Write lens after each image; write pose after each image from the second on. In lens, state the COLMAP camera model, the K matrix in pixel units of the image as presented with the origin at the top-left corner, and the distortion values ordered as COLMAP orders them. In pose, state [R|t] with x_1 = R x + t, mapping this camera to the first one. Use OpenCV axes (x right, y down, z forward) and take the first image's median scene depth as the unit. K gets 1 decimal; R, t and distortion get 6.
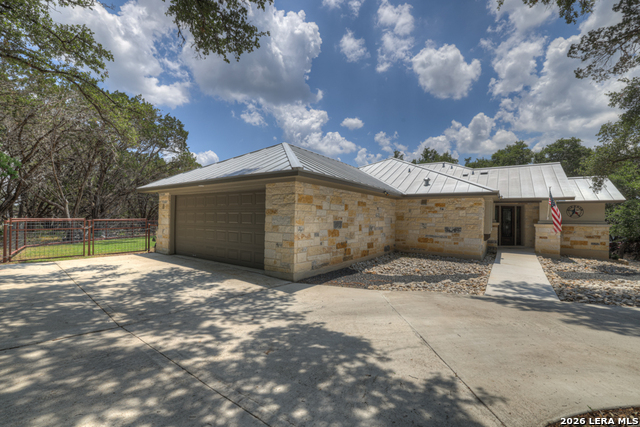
lens RADIAL K [[267.1, 0, 320.9], [0, 267.1, 217.4], [0, 0, 1]] dist [-0.002341, -0.000146]
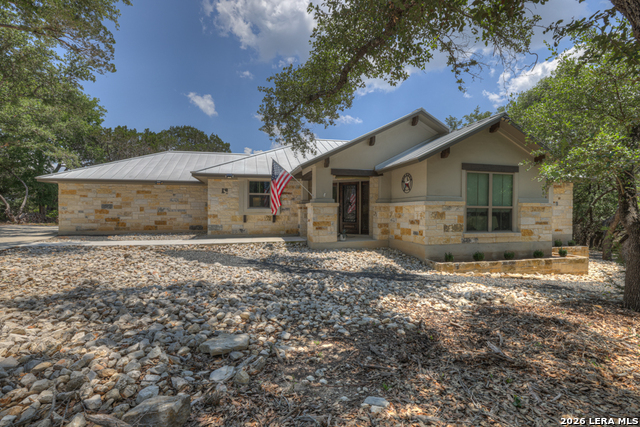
lens RADIAL K [[293.8, 0, 320.2], [0, 293.8, 214.6], [0, 0, 1]] dist [0.001087, 0.000028]
pose [[0.728811, -0.005417, -0.684693, 2.248616], [0.012545, 0.999906, 0.005442, 0.084395], [0.684600, -0.012556, 0.728811, 0.608587]]
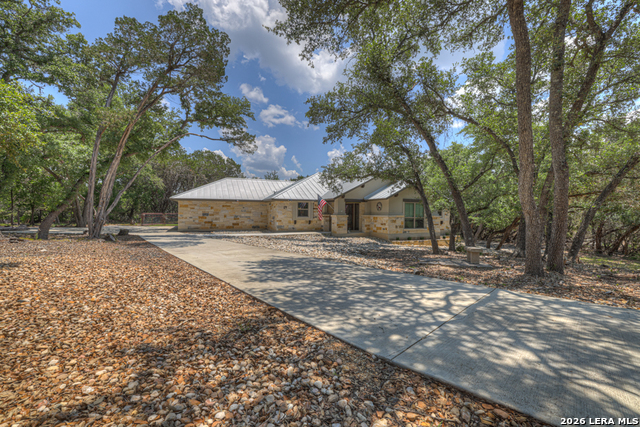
lens RADIAL K [[267.1, 0, 319.2], [0, 267.1, 214.7], [0, 0, 1]] dist [-0.002341, -0.000146]
pose [[0.820757, -0.005300, -0.571252, 2.620486], [0.006211, 0.999981, -0.000353, 0.038237], [0.571243, -0.003259, 0.820774, -0.575252]]
